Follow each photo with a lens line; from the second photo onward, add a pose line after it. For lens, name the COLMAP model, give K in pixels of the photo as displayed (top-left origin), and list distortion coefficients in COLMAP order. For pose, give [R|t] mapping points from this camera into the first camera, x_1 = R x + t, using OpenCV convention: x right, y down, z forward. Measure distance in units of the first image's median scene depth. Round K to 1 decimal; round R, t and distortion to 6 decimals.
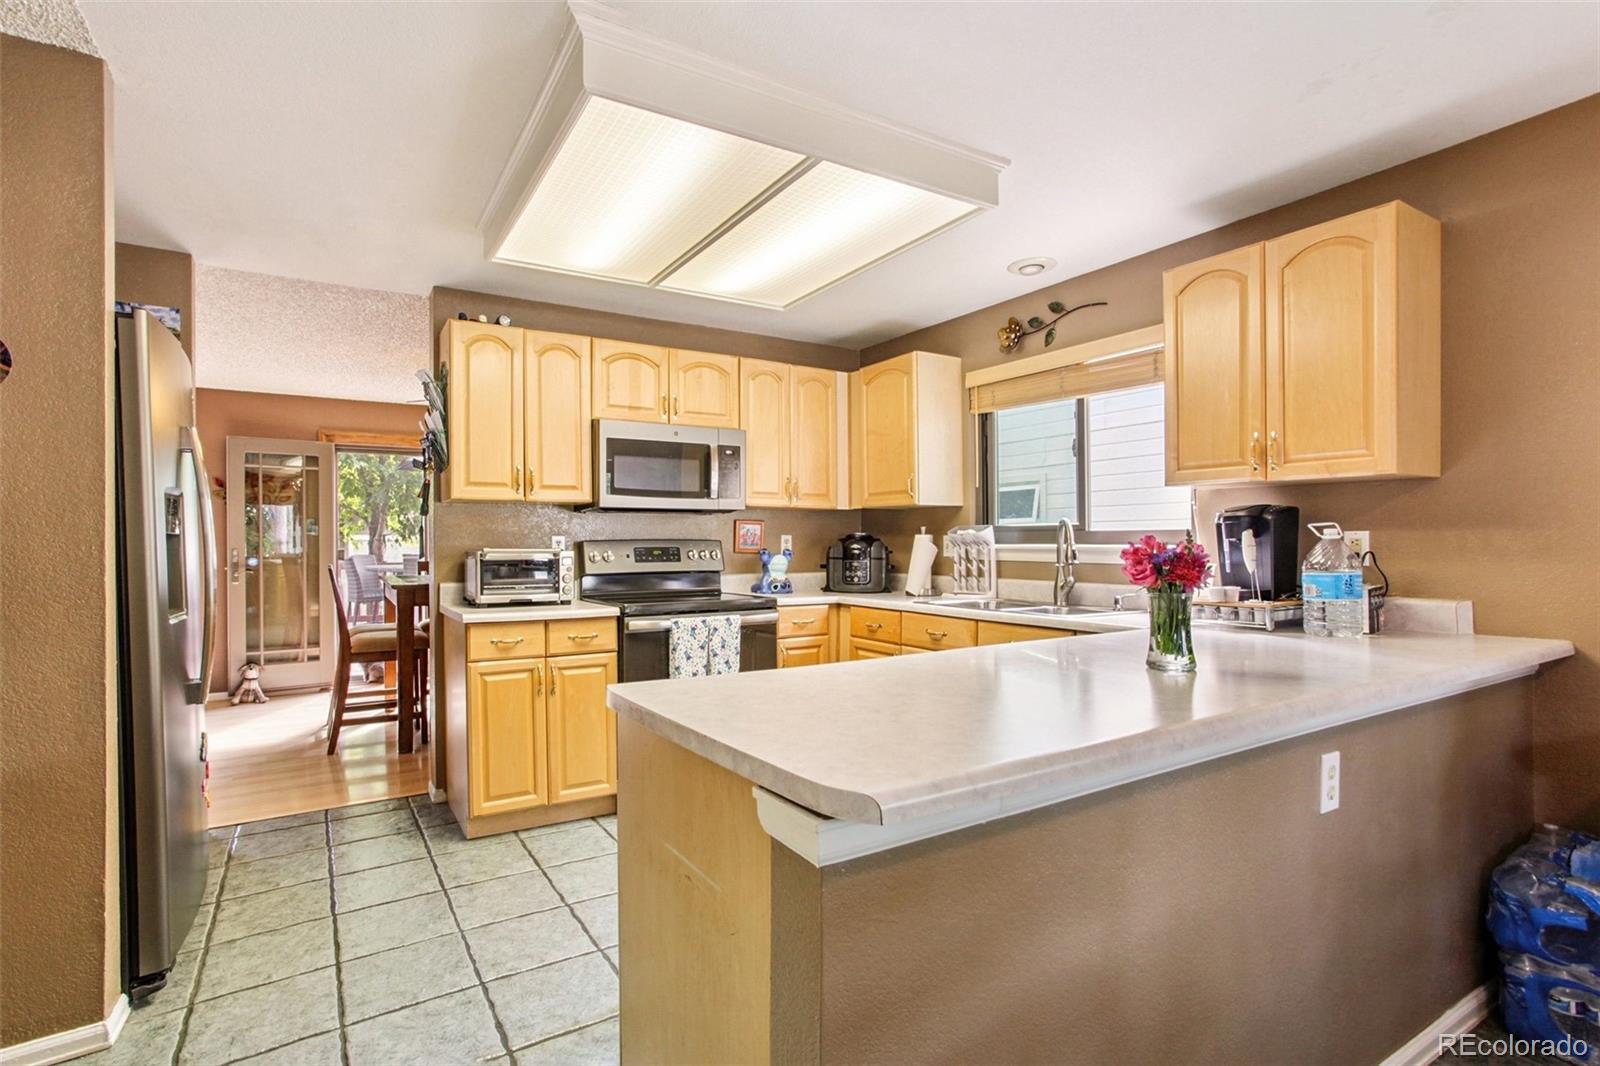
lens RADIAL K [[785.6, 0, 801.8], [0, 785.6, 546.5], [0, 0, 1]] dist [-0.051004, 0.014379]
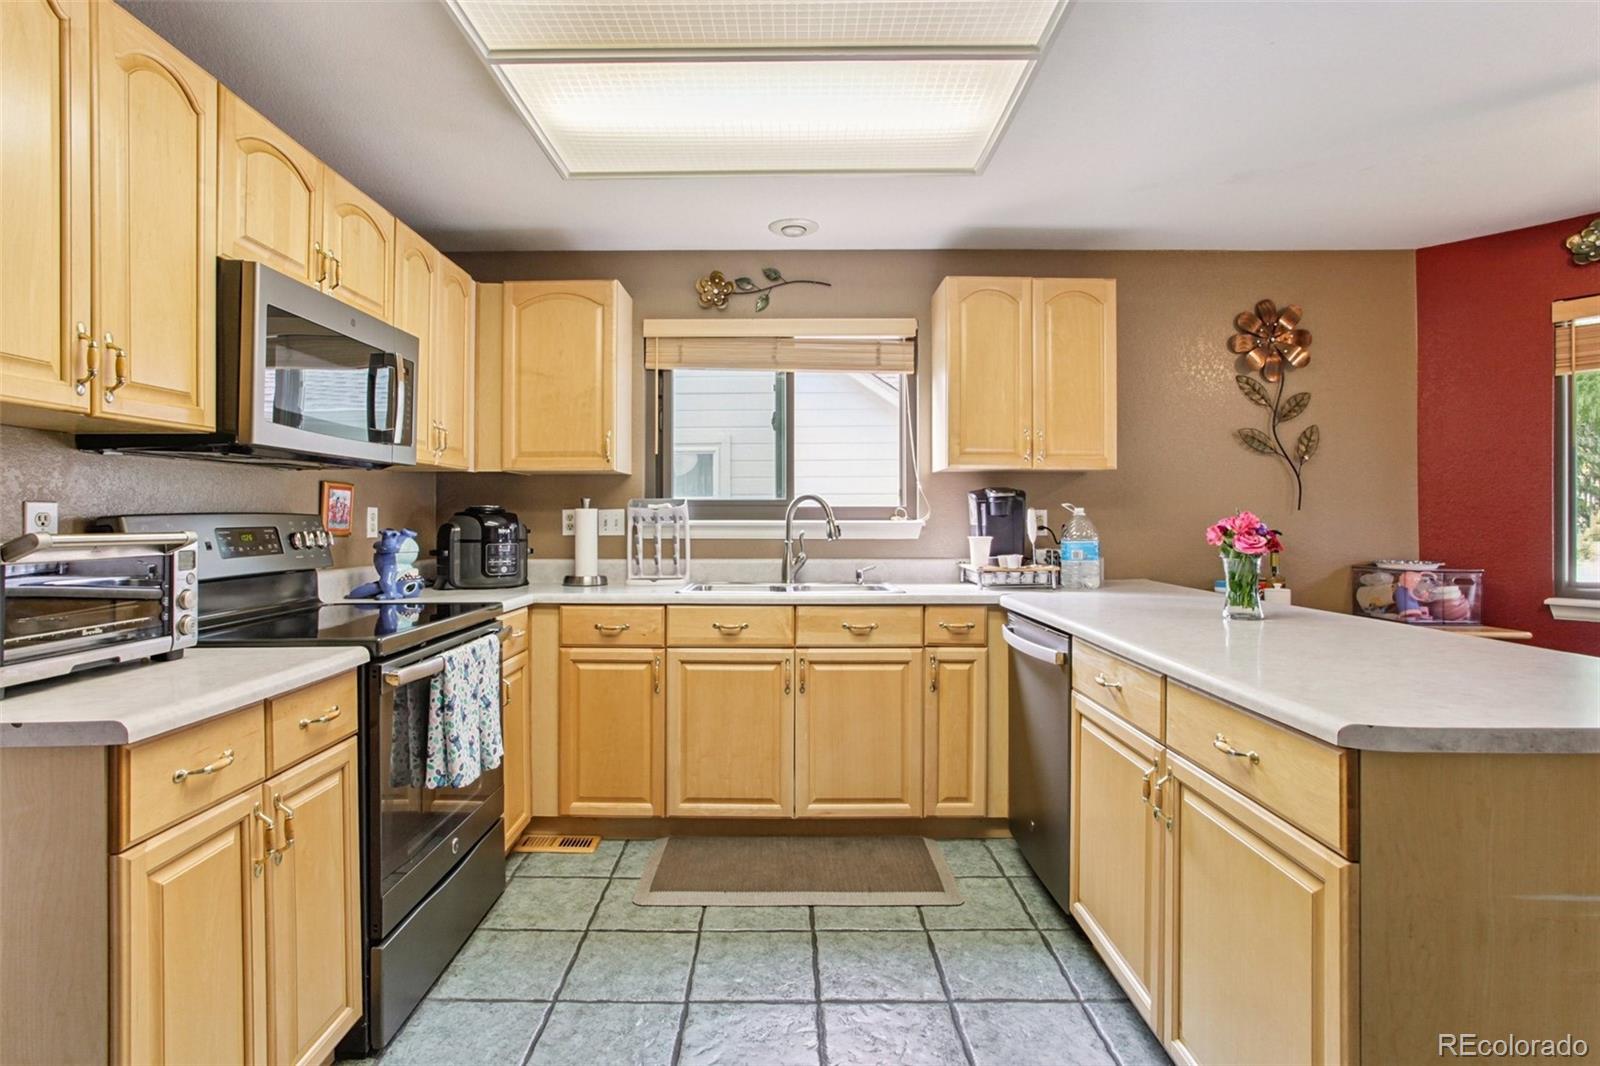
lens RADIAL K [[785.6, 0, 789.8], [0, 785.6, 521.2], [0, 0, 1]] dist [-0.051004, 0.014379]
pose [[0.526245, -0.003951, 0.850324, -0.468072], [0.004437, 0.999988, 0.001900, -0.003165], [-0.850322, 0.002773, 0.526256, 0.457465]]
